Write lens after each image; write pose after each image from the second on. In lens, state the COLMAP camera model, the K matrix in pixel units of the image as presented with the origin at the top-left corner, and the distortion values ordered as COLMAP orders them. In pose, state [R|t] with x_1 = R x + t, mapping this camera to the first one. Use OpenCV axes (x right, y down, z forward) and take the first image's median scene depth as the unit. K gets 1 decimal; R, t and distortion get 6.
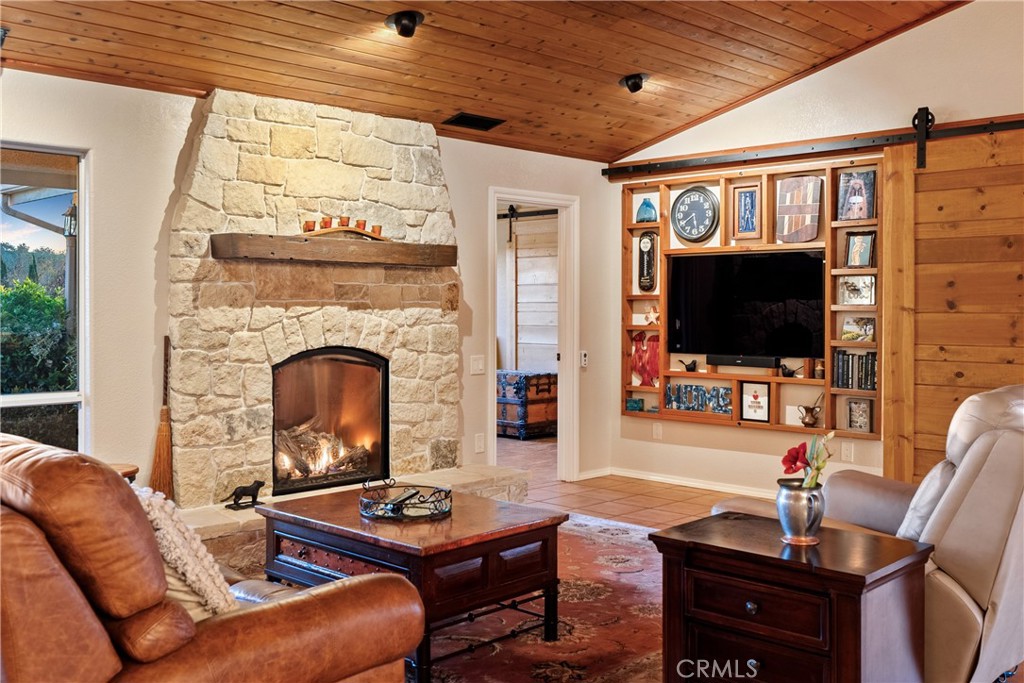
lens RADIAL K [[1012.2, 0, 510.3], [0, 1012.2, 301.8], [0, 0, 1]] dist [0.024775, 0.000000]
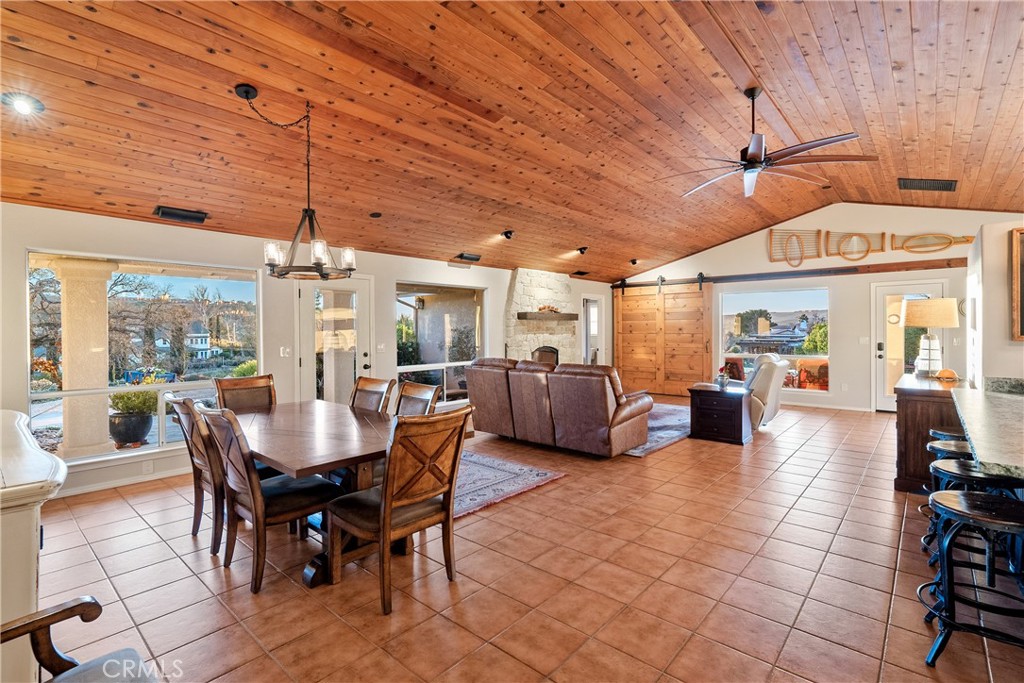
lens RADIAL K [[468.3, 0, 516.4], [0, 468.3, 333.4], [0, 0, 1]] dist [-0.008758, 0.002113]
pose [[0.998564, -0.005344, 0.053305, -0.380203], [0.004730, 0.999921, 0.011639, -0.015498], [-0.053363, -0.011370, 0.998510, -0.508366]]
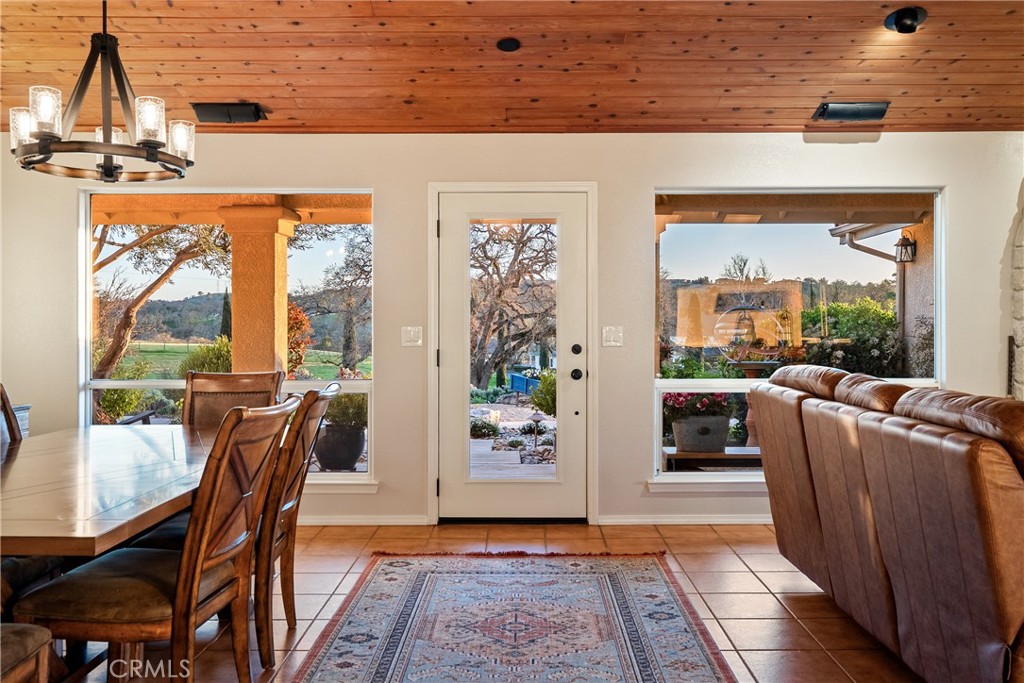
lens RADIAL K [[832.1, 0, 527.4], [0, 832.1, 323.5], [0, 0, 1]] dist [-0.006855, 0.011787]
pose [[0.702273, -0.003515, -0.711899, -0.044148], [0.004362, 0.999990, -0.000634, 0.017203], [0.711895, -0.002660, 0.702281, -0.083602]]
